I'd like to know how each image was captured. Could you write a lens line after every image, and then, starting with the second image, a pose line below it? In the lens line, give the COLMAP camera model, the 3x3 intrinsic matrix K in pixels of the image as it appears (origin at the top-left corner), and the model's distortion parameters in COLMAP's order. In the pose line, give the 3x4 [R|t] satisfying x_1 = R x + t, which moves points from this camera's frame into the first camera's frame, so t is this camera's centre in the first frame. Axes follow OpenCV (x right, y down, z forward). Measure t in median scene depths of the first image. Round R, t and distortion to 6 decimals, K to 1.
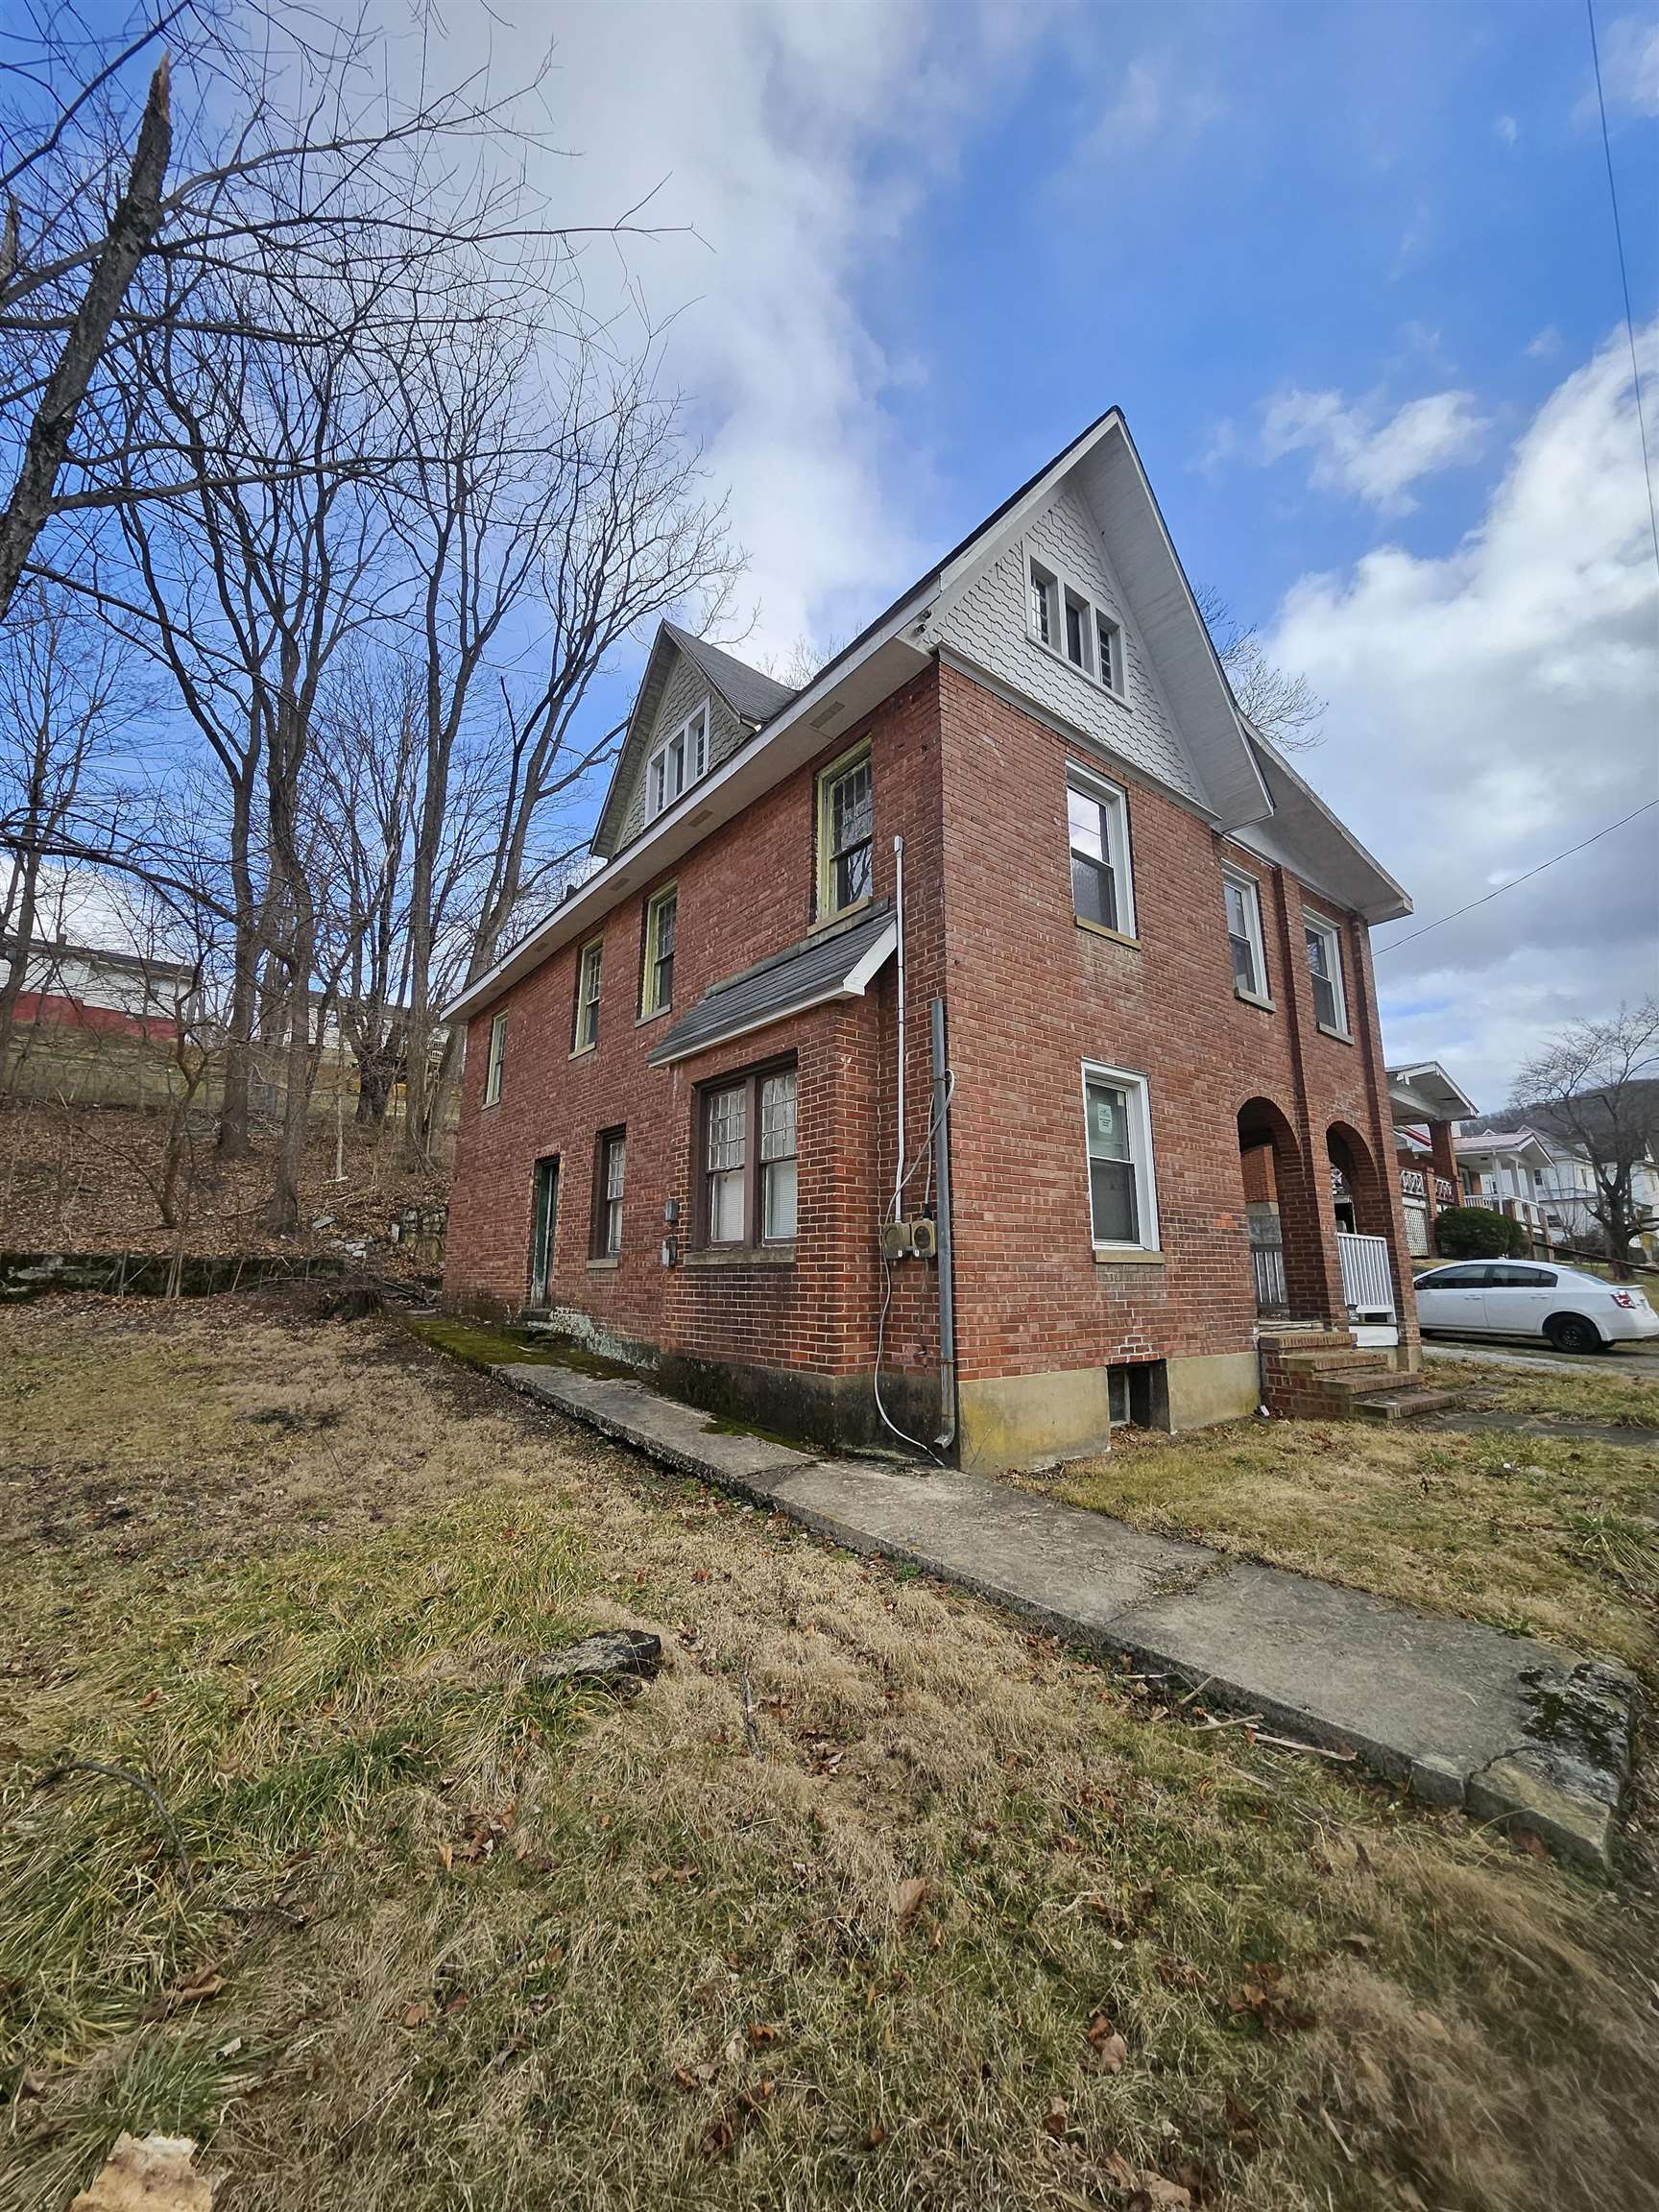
lens RADIAL K [[871.9, 0, 829.5], [0, 871.9, 1106.0], [0, 0, 1]] dist [0.003871, 0.000166]
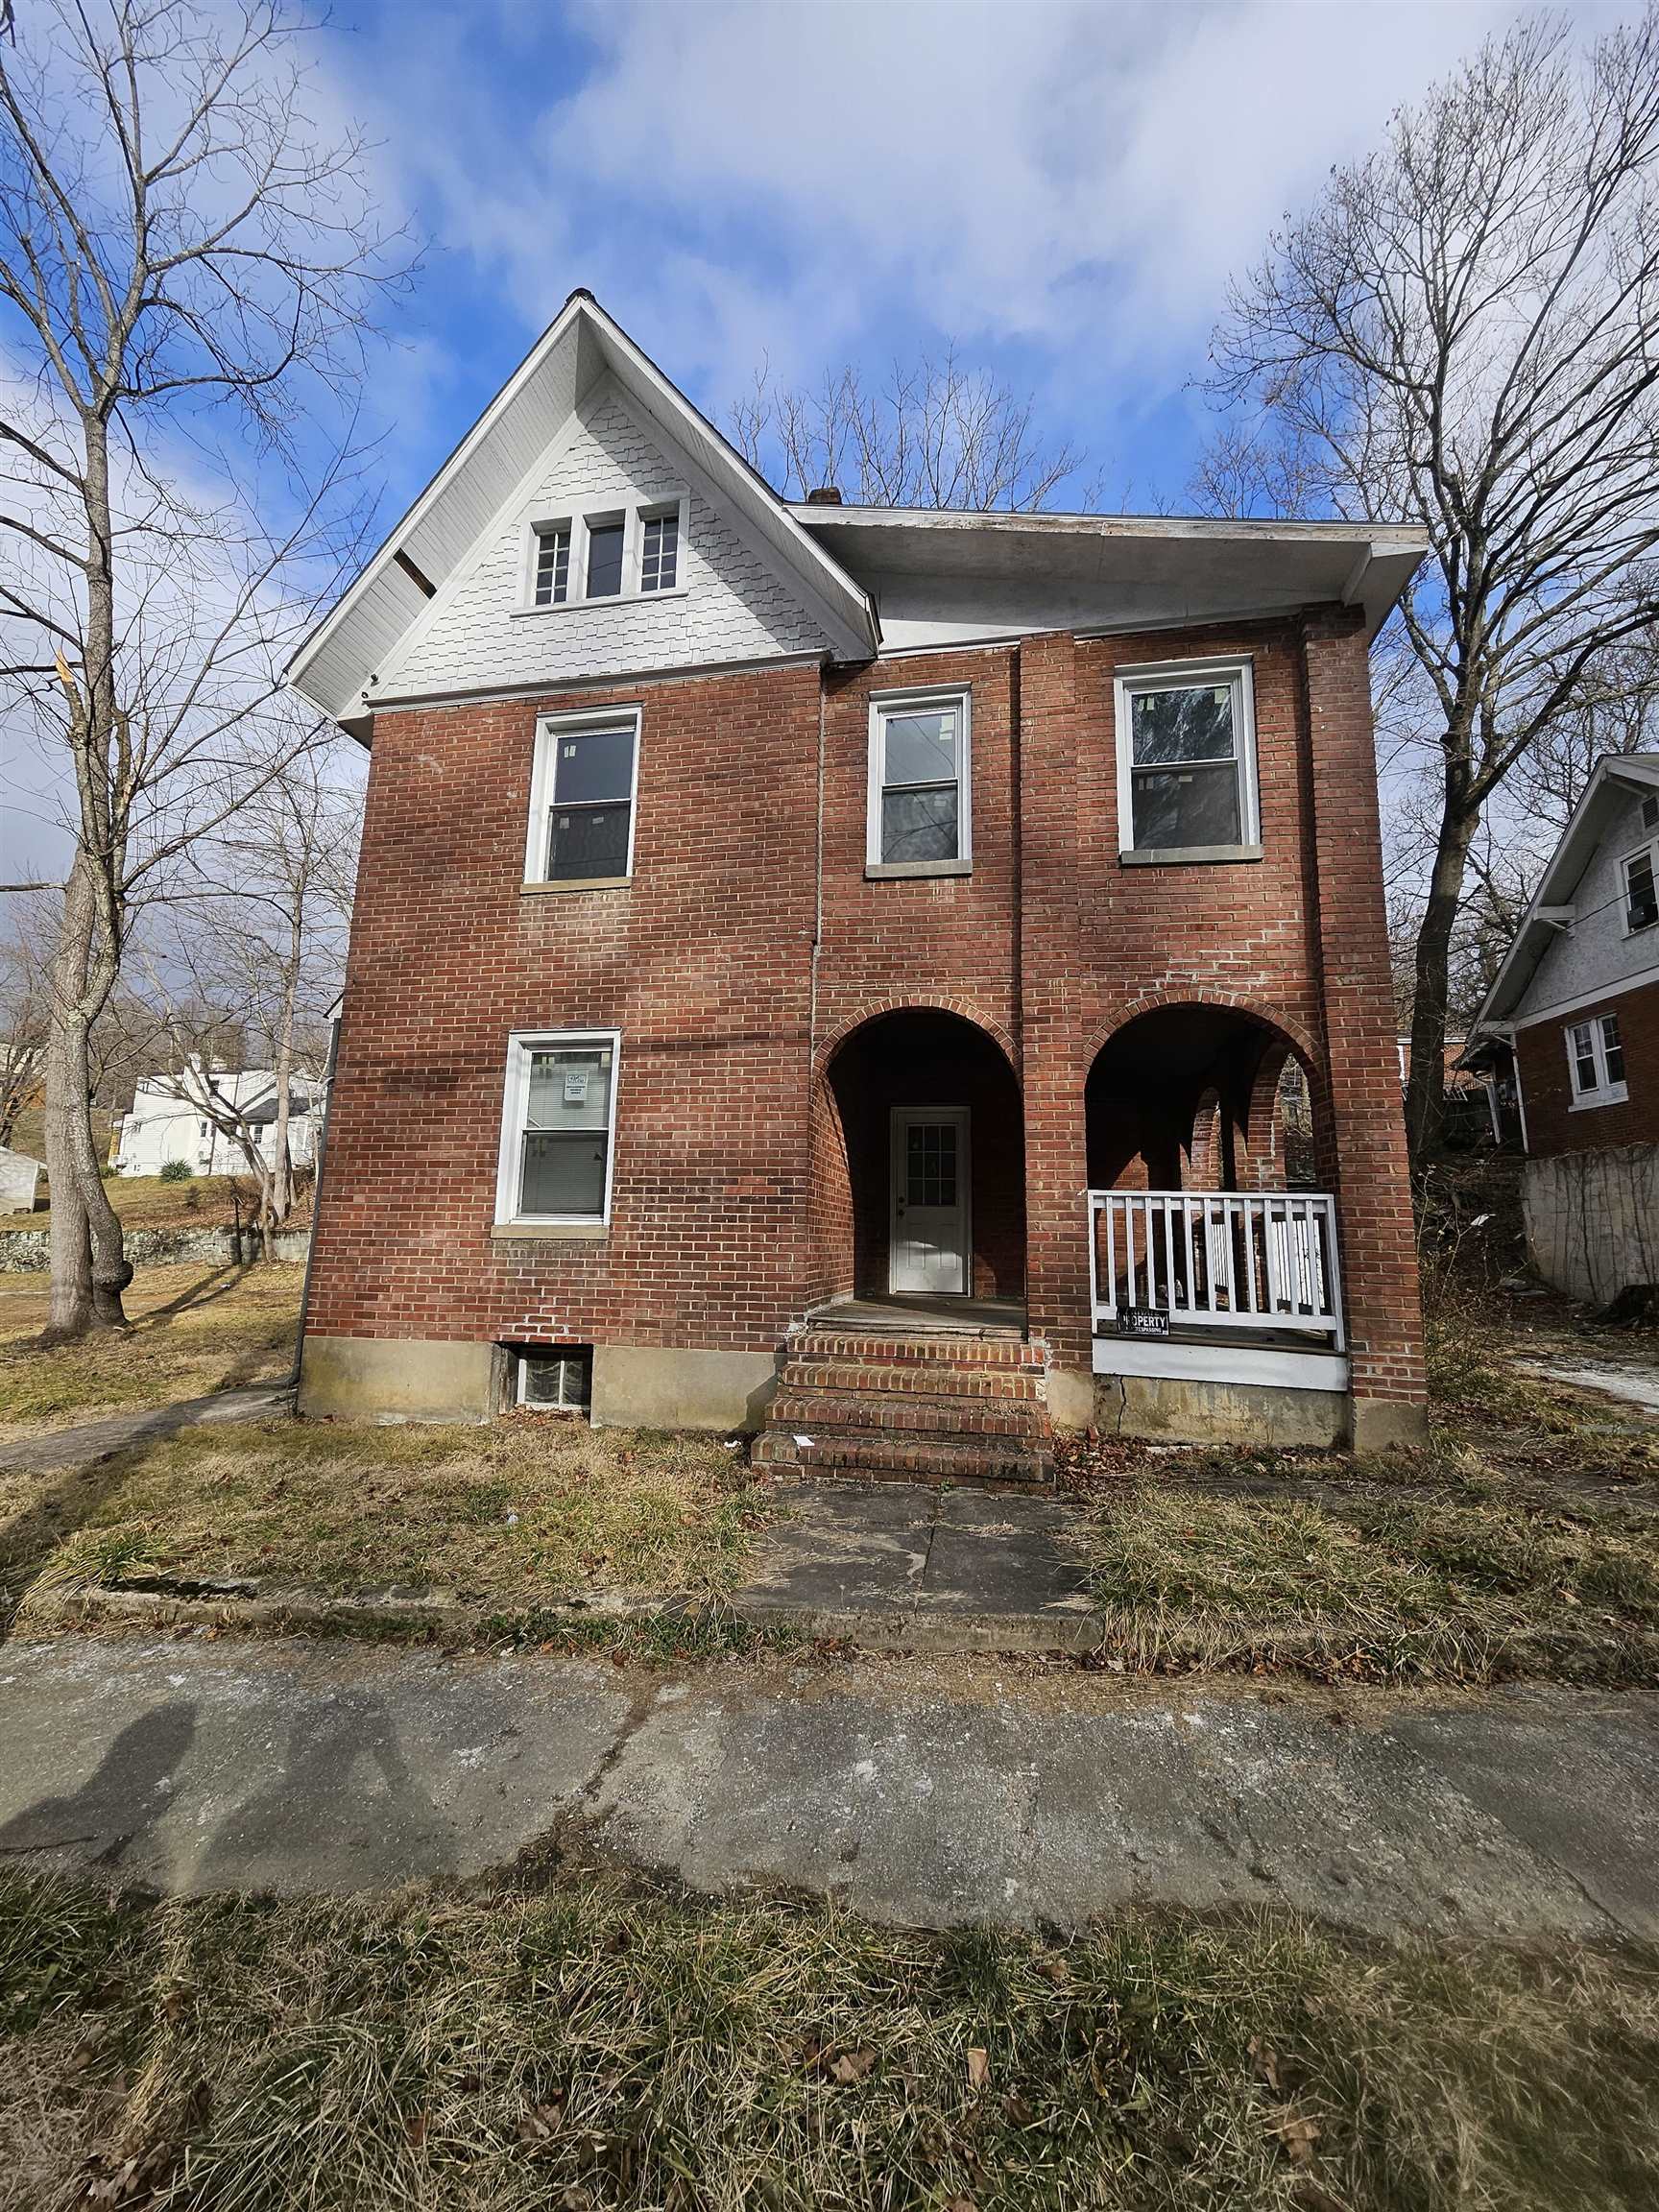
lens RADIAL K [[871.9, 0, 829.5], [0, 871.9, 1106.0], [0, 0, 1]] dist [0.003871, 0.000166]
pose [[0.652276, -0.106075, -0.750523, 1.272392], [0.135060, 0.990579, -0.022623, 0.100823], [0.745852, -0.086610, 0.660457, 0.619750]]
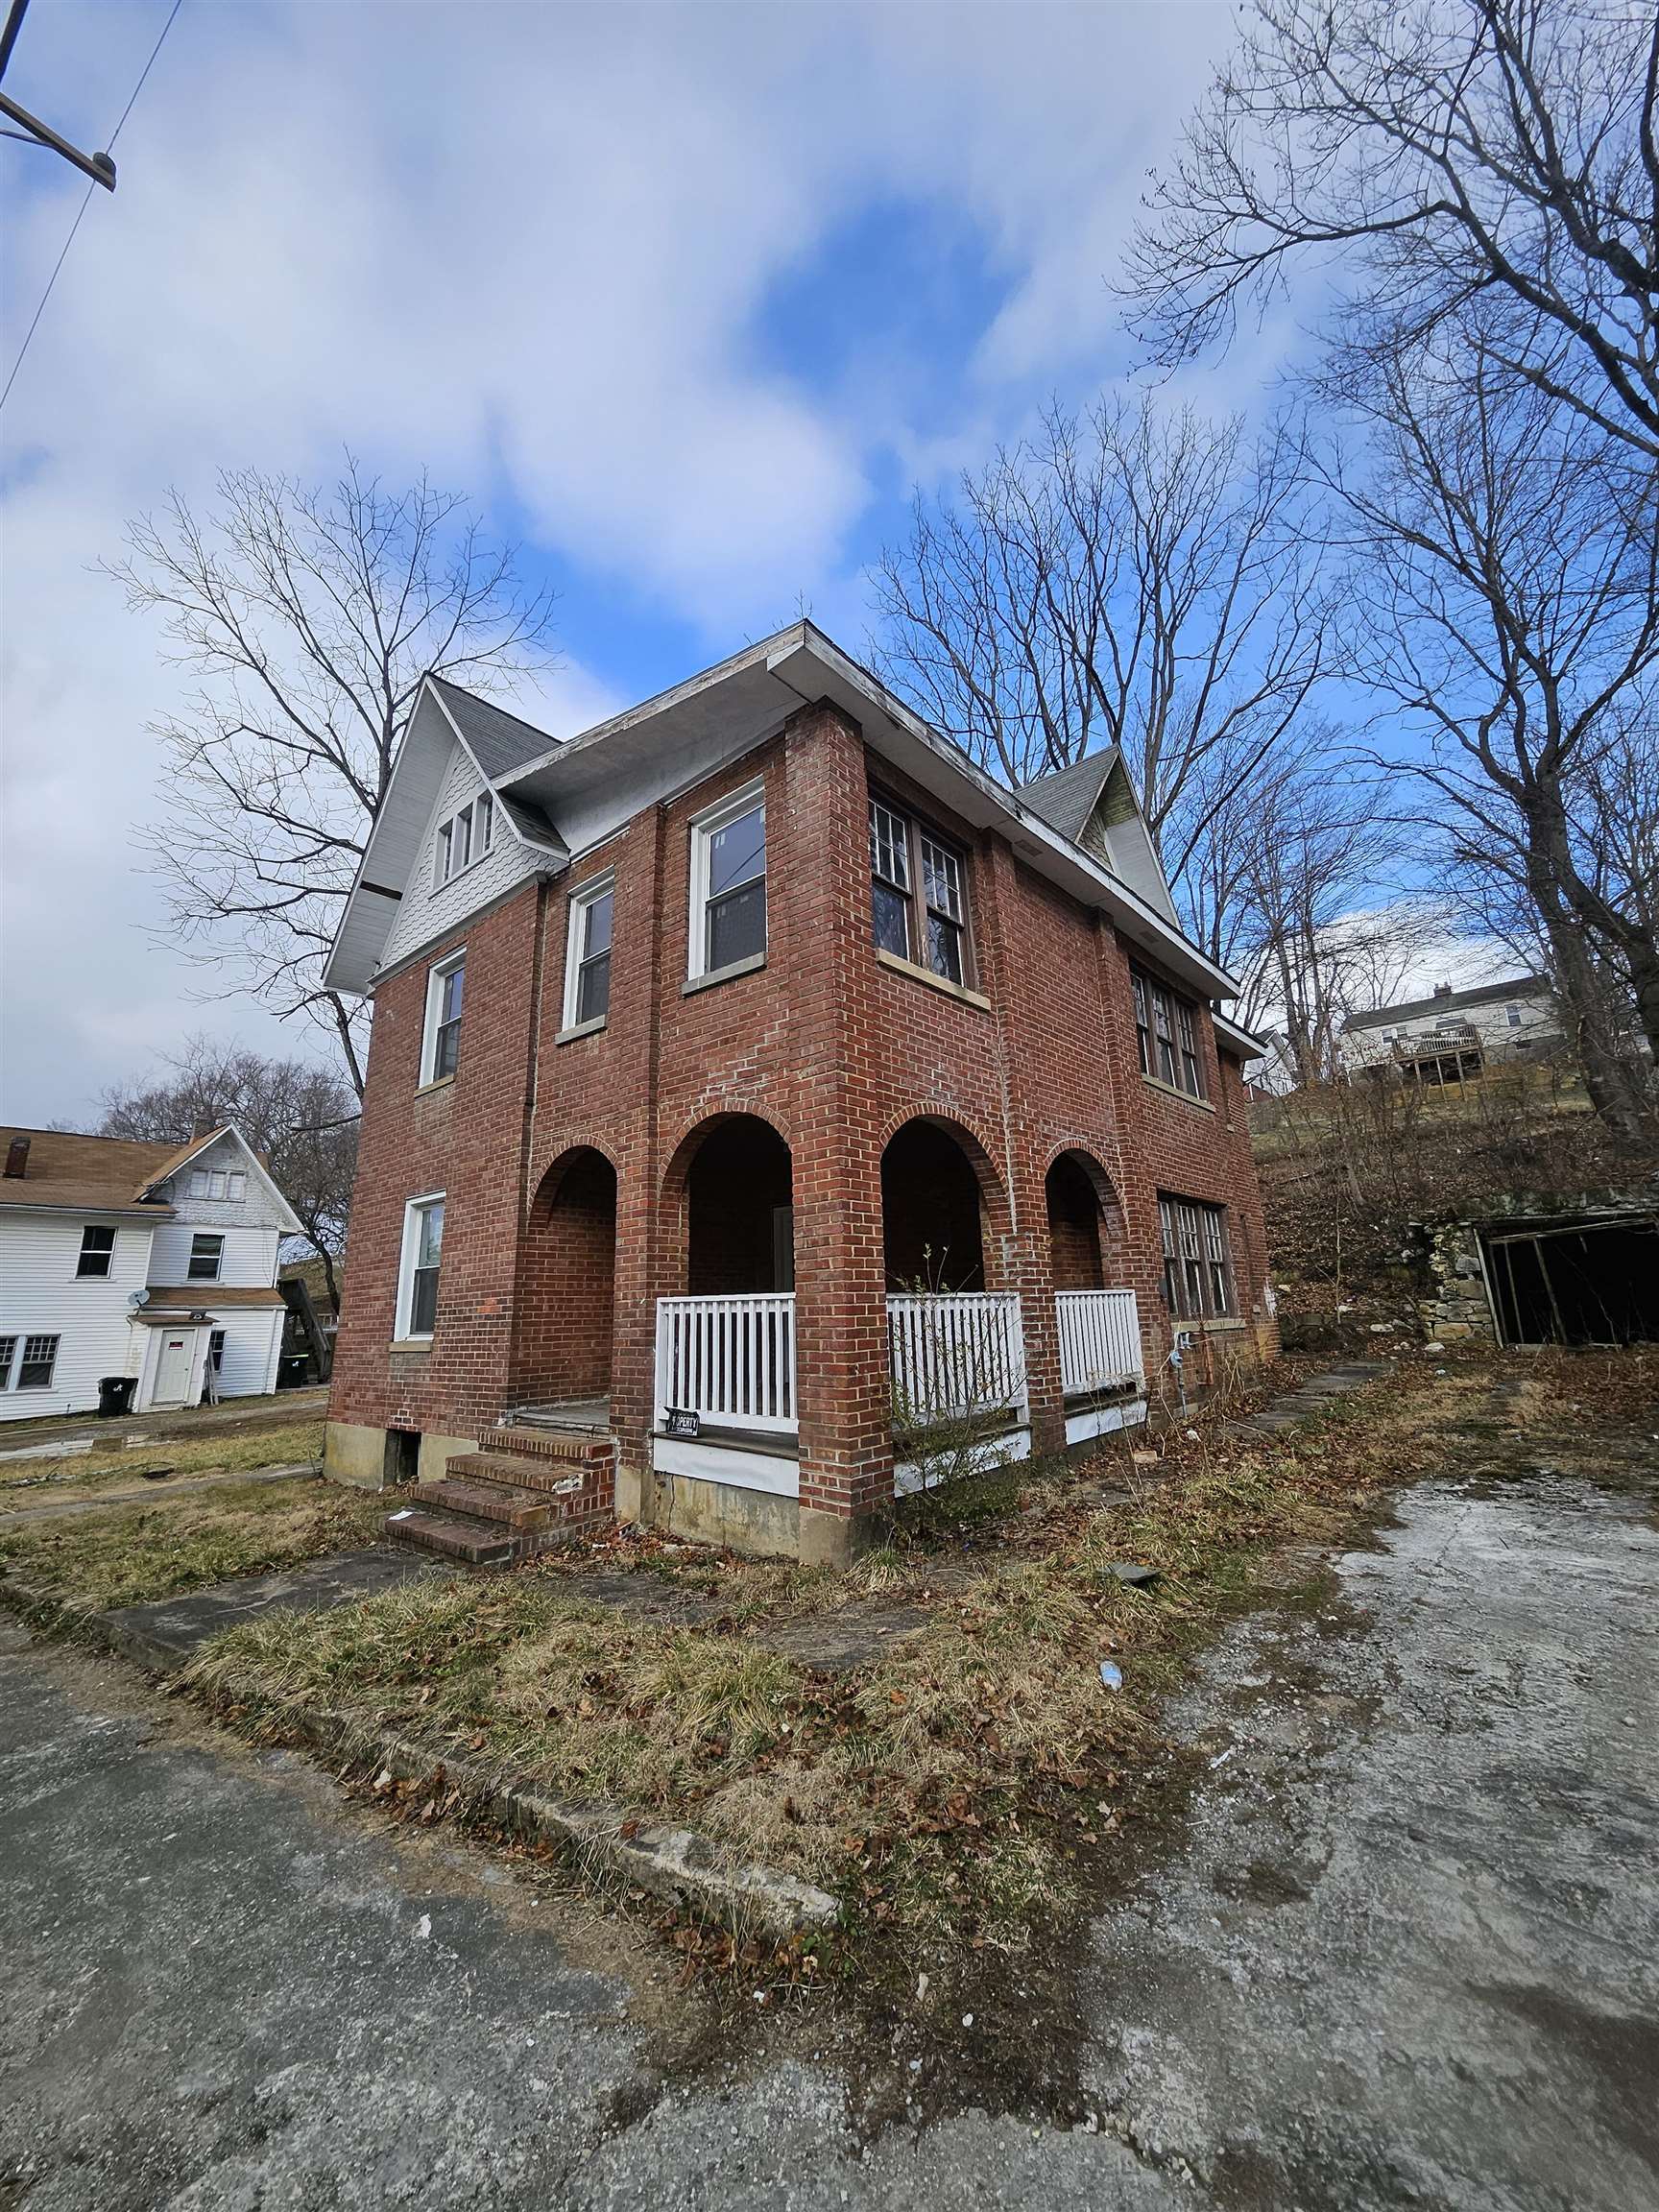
lens RADIAL K [[871.9, 0, 829.5], [0, 871.9, 1106.0], [0, 0, 1]] dist [0.003871, 0.000166]
pose [[0.171261, -0.238110, -0.956020, 1.770697], [0.224550, 0.954250, -0.197443, 0.228567], [0.959295, -0.180860, 0.216894, 1.385151]]
